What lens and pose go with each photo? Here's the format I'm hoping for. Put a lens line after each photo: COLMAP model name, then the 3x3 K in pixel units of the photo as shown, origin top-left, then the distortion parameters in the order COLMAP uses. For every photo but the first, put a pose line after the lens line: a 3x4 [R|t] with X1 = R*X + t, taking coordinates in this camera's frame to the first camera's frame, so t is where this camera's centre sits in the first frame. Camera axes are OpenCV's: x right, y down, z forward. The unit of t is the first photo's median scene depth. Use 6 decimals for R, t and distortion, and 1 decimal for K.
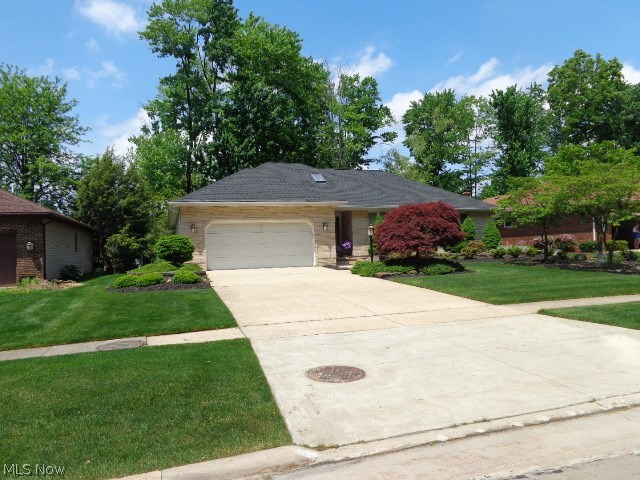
lens RADIAL K [[474.5, 0, 320.0], [0, 474.5, 240.0], [0, 0, 1]] dist [0.003258, 0.002188]
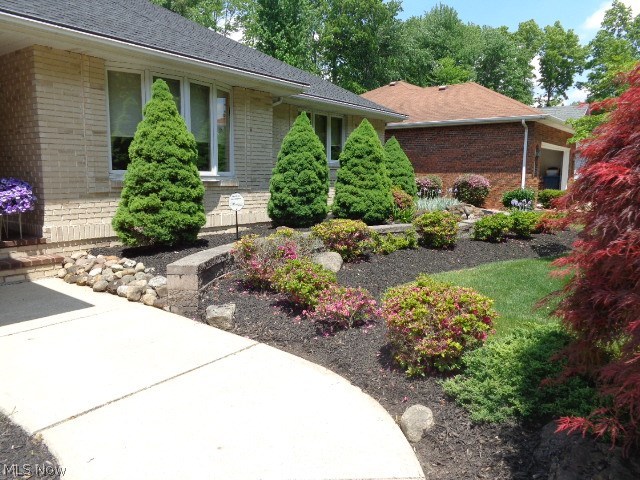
lens RADIAL K [[474.5, 0, 320.0], [0, 474.5, 240.0], [0, 0, 1]] dist [0.003258, 0.002188]
pose [[0.810660, -0.051158, 0.583278, 0.040839], [-0.031449, 0.990934, 0.130621, -0.003757], [-0.584672, -0.124232, 0.801702, 0.717132]]
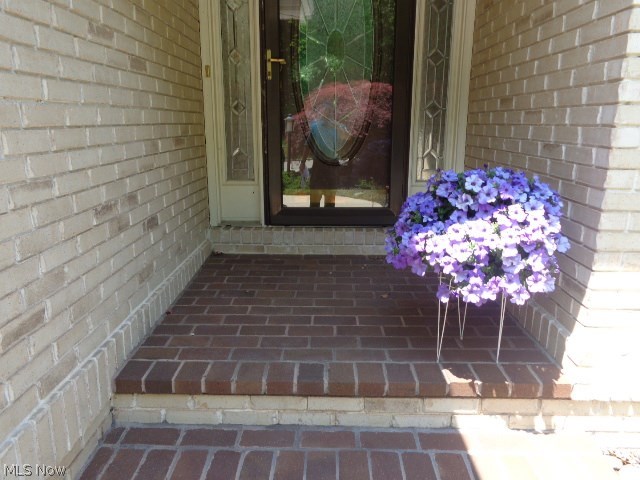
lens RADIAL K [[474.5, 0, 320.0], [0, 474.5, 240.0], [0, 0, 1]] dist [0.003258, 0.002188]
pose [[0.953448, 0.097585, -0.285331, 0.050975], [-0.023221, 0.967142, 0.253175, -0.005230], [0.300662, -0.234763, 0.924386, 0.914736]]
